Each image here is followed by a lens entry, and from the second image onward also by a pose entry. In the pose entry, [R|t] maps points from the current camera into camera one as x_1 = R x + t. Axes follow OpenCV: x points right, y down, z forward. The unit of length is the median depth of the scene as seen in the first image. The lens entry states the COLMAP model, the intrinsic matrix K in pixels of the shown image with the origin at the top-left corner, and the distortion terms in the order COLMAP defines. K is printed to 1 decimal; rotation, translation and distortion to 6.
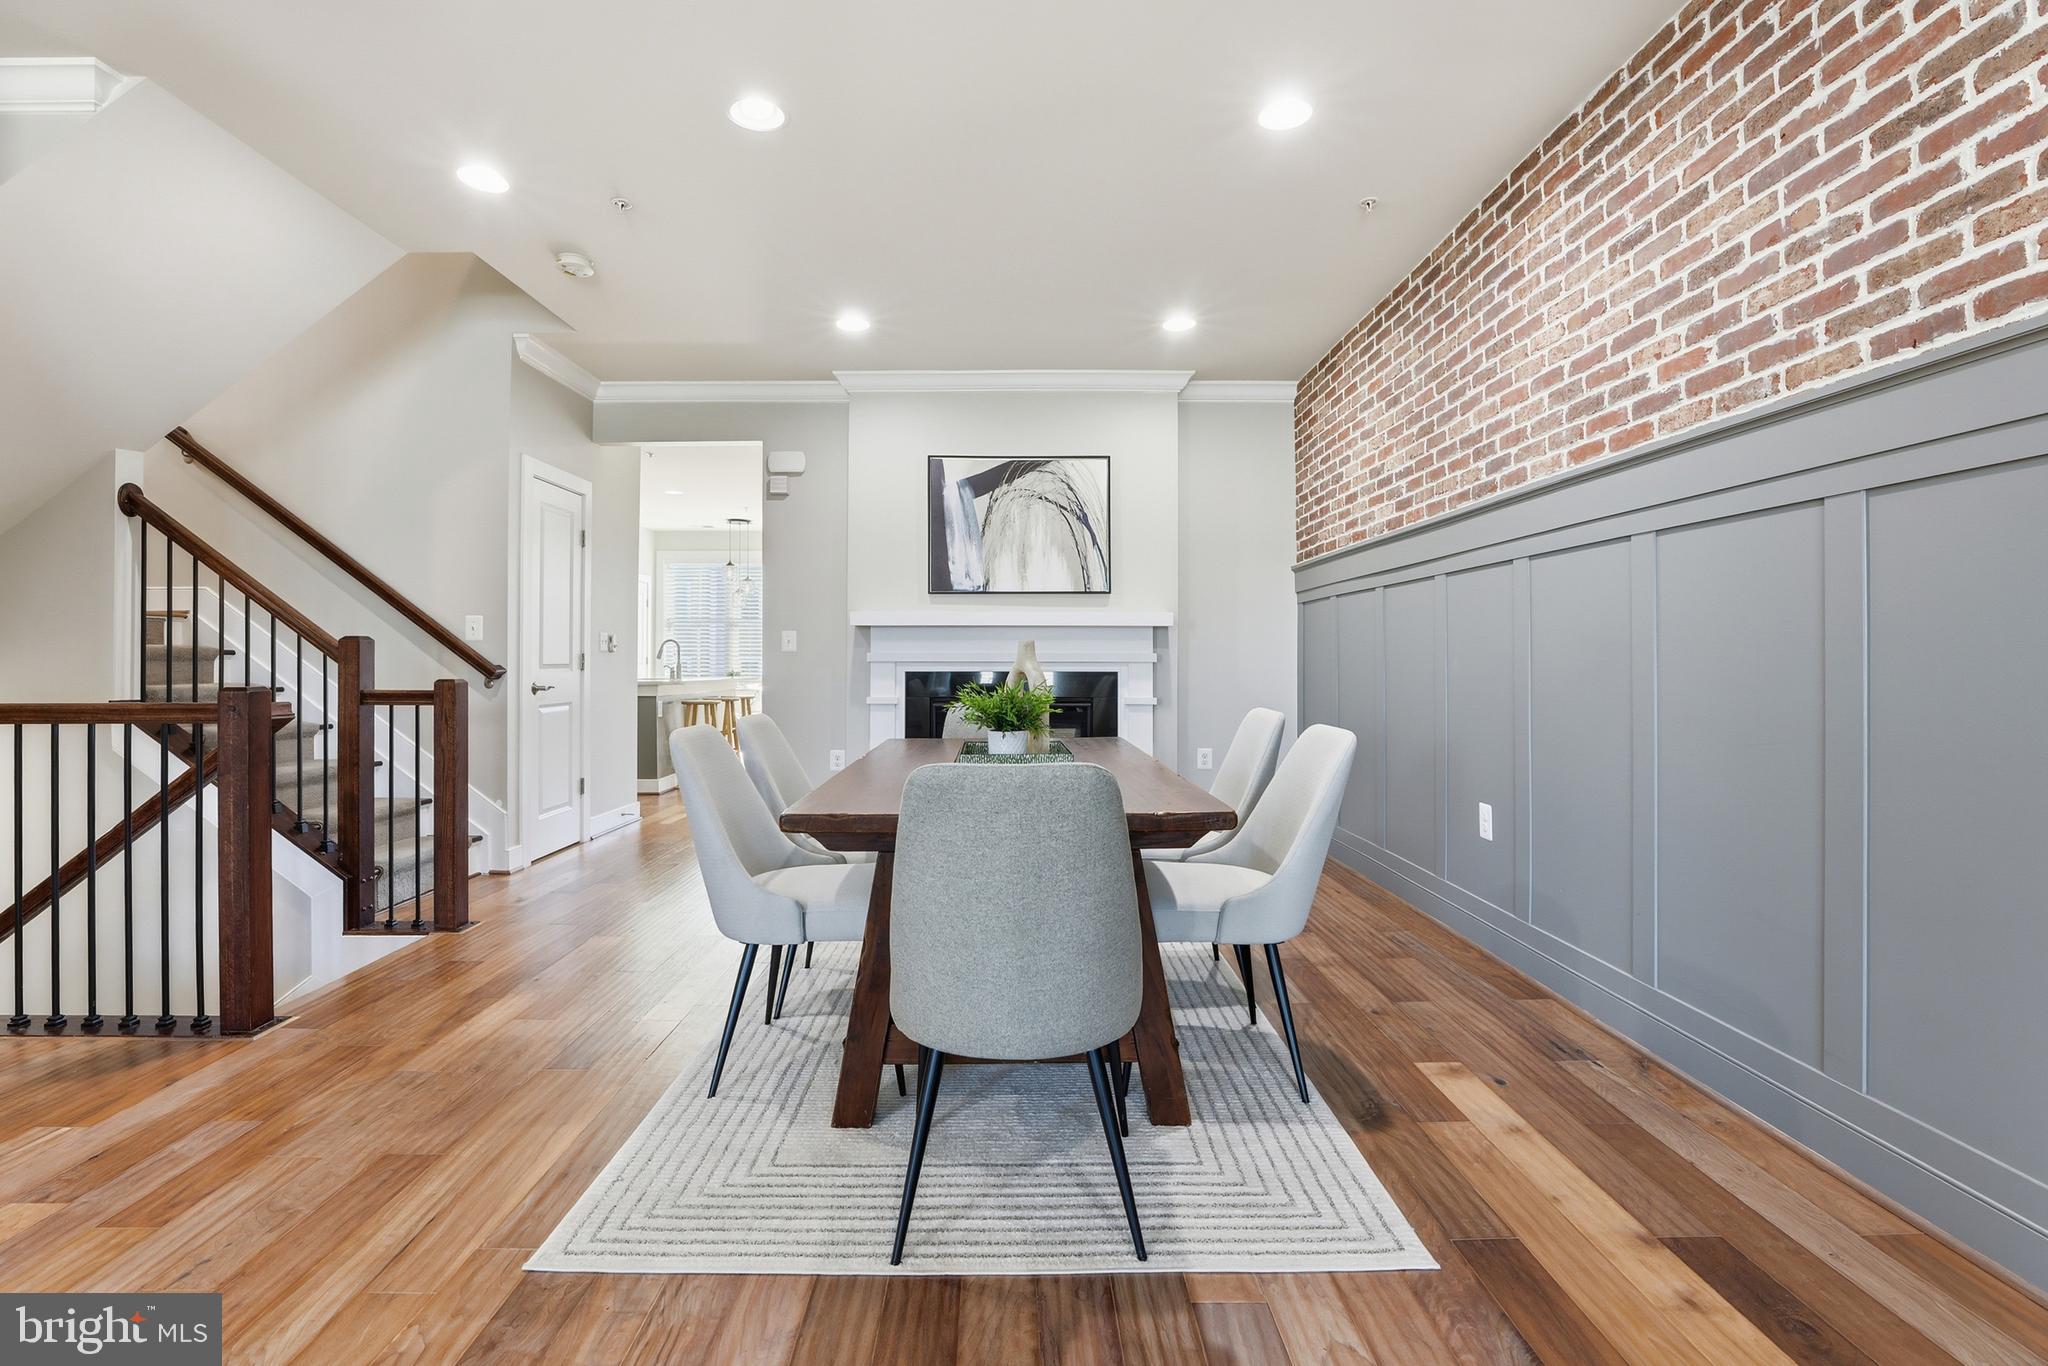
lens RADIAL K [[943.6, 0, 1019.8], [0, 943.6, 649.0], [0, 0, 1]] dist [-0.043265, 0.012664]
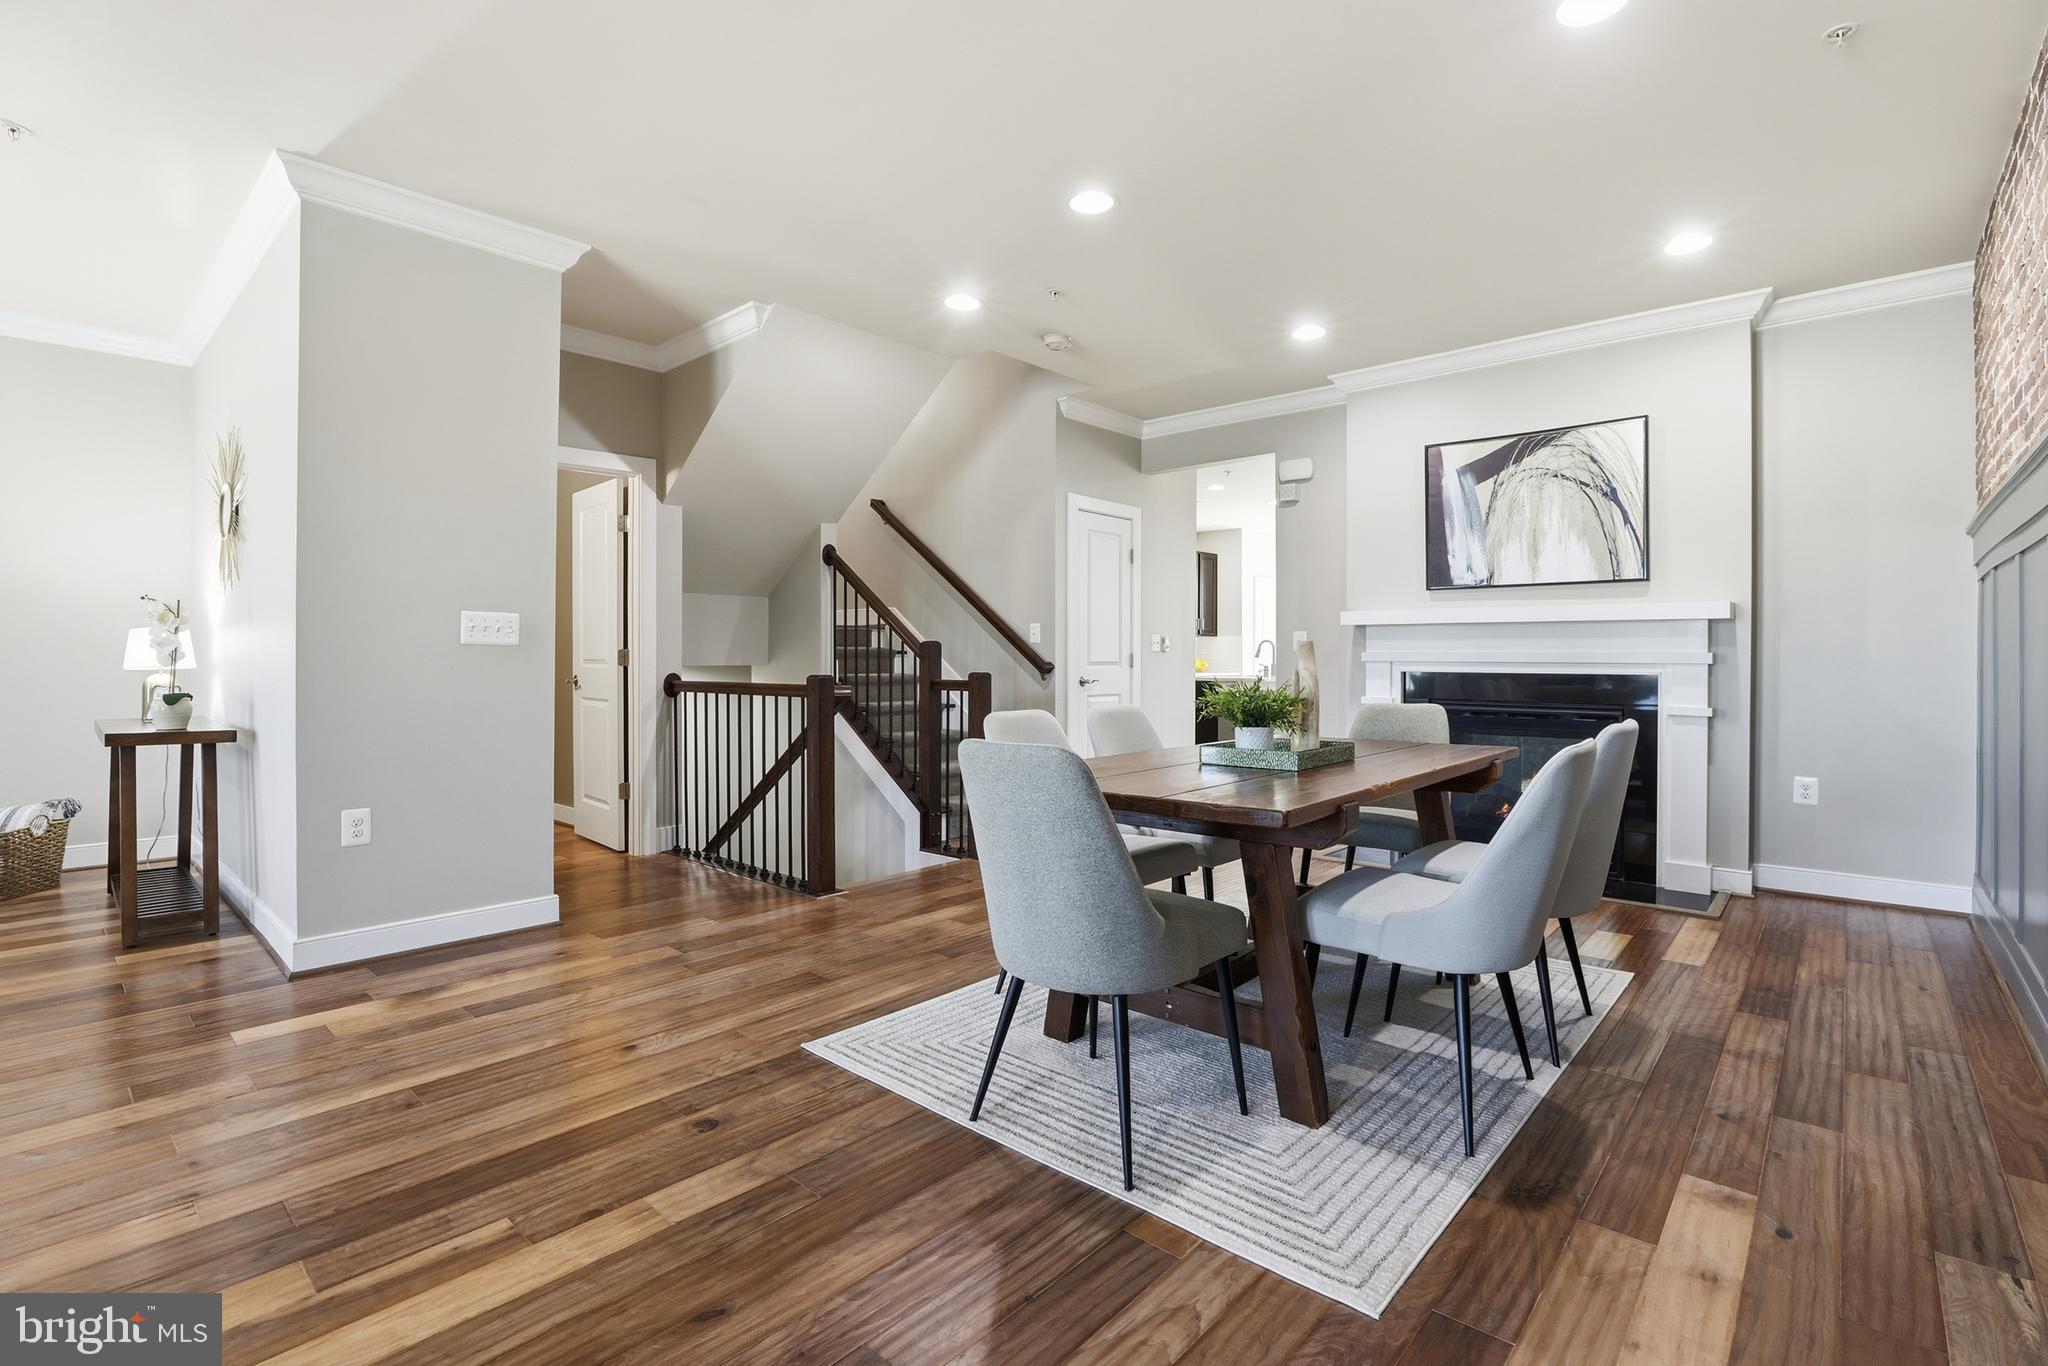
lens RADIAL K [[943.6, 0, 1023.4], [0, 943.6, 655.8], [0, 0, 1]] dist [-0.043265, 0.012664]
pose [[0.737631, 0.001820, -0.675202, 0.360721], [0.003757, 0.999970, 0.006799, -0.000531], [0.675194, -0.007551, 0.737601, 0.036775]]
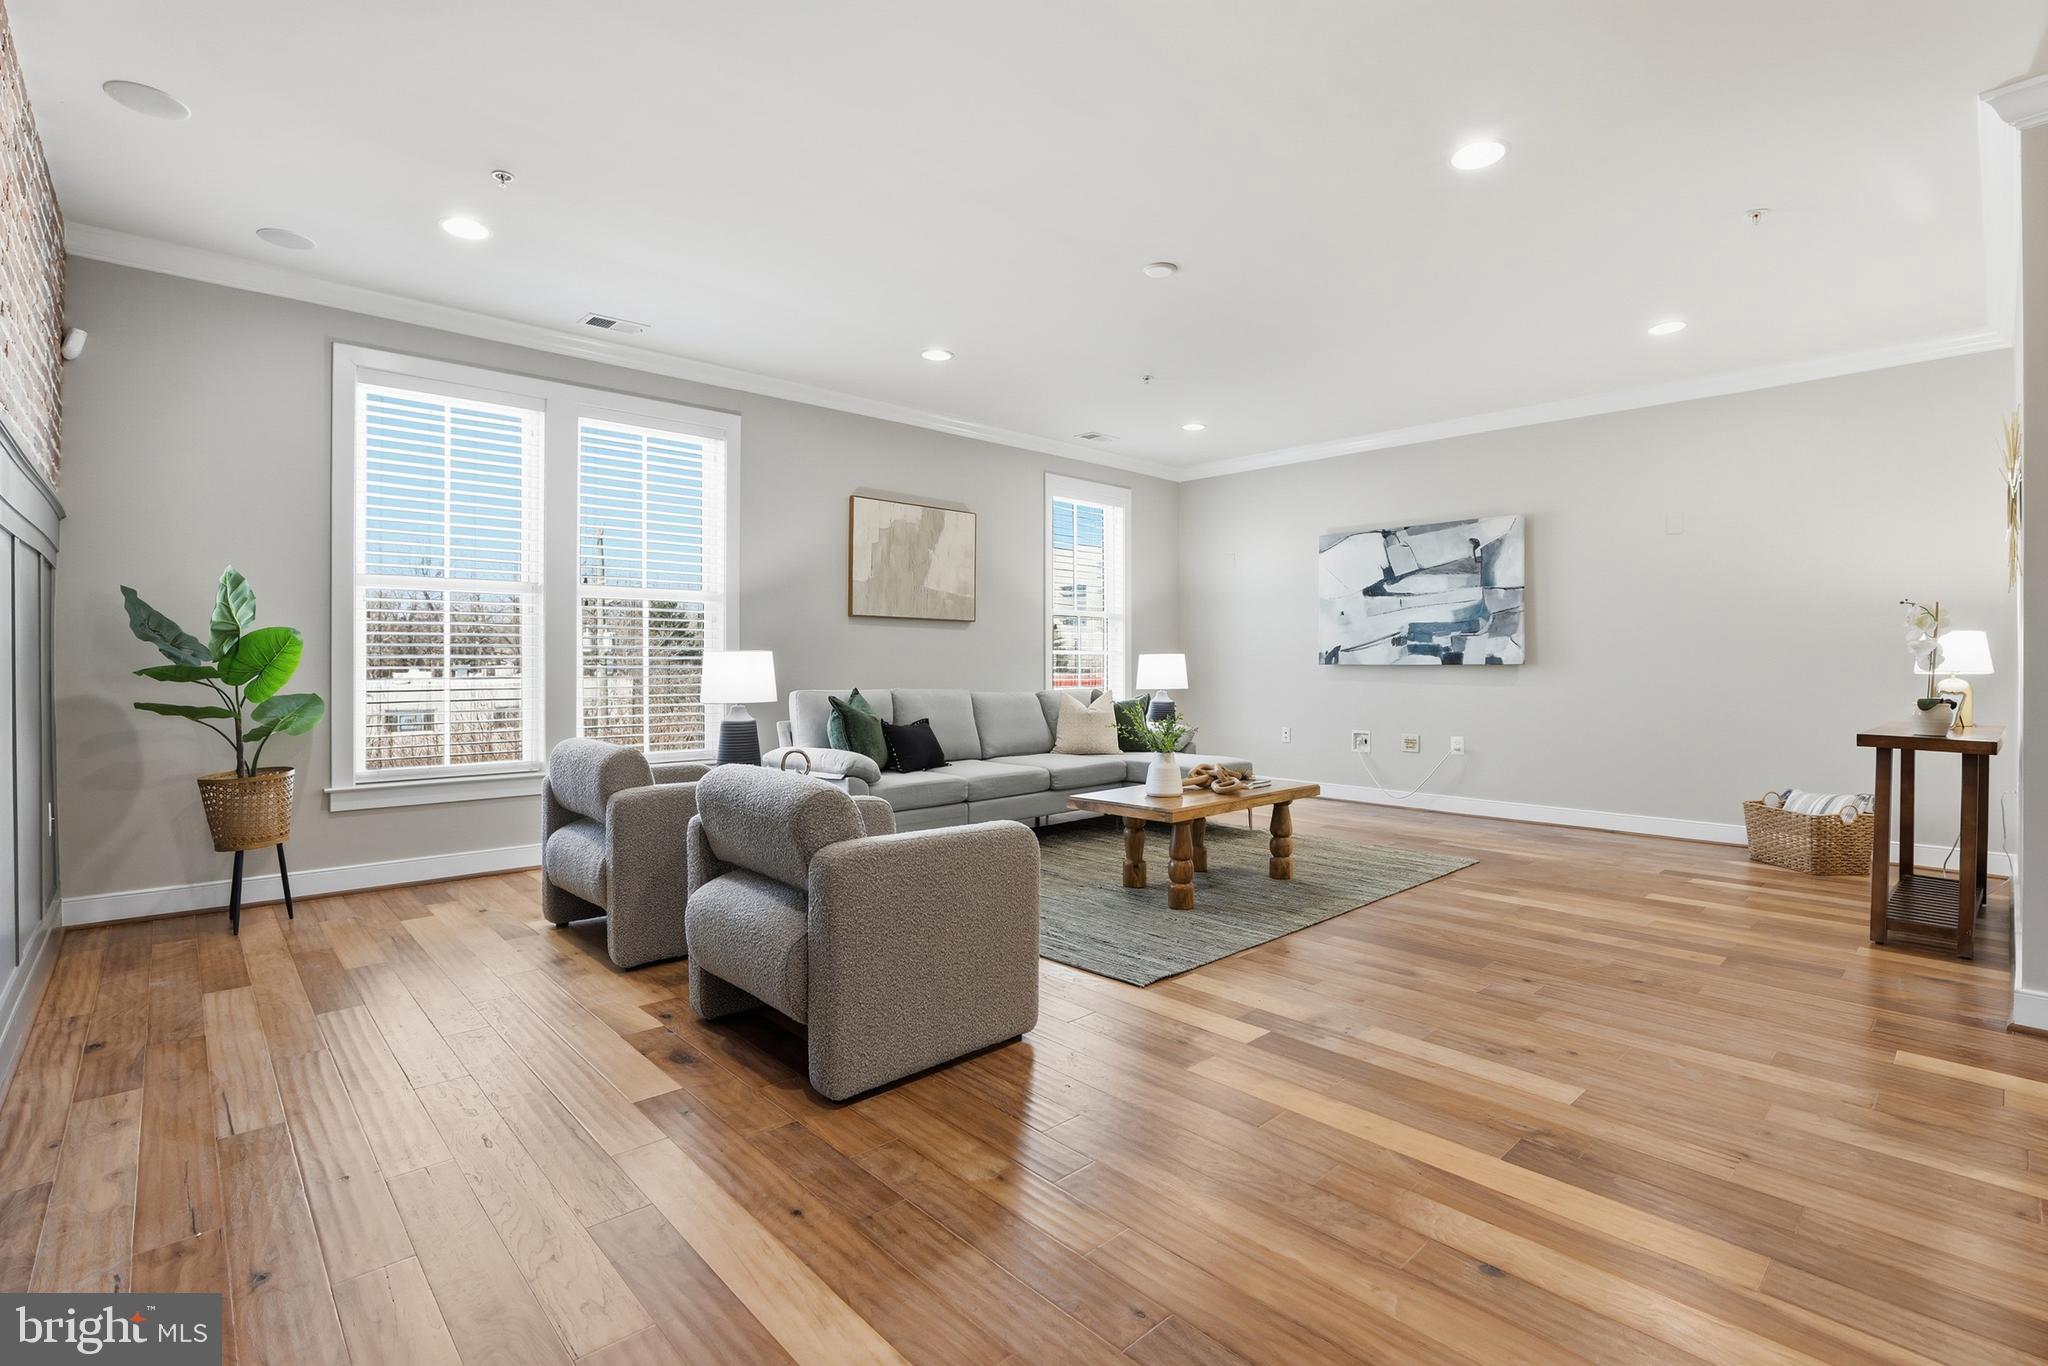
lens RADIAL K [[943.6, 0, 1022.1], [0, 943.6, 665.4], [0, 0, 1]] dist [-0.043265, 0.012664]
pose [[-0.740946, 0.004647, -0.671549, 0.373021], [0.004731, 0.999987, 0.001699, 0.001876], [0.671548, -0.001918, -0.740958, 0.209302]]
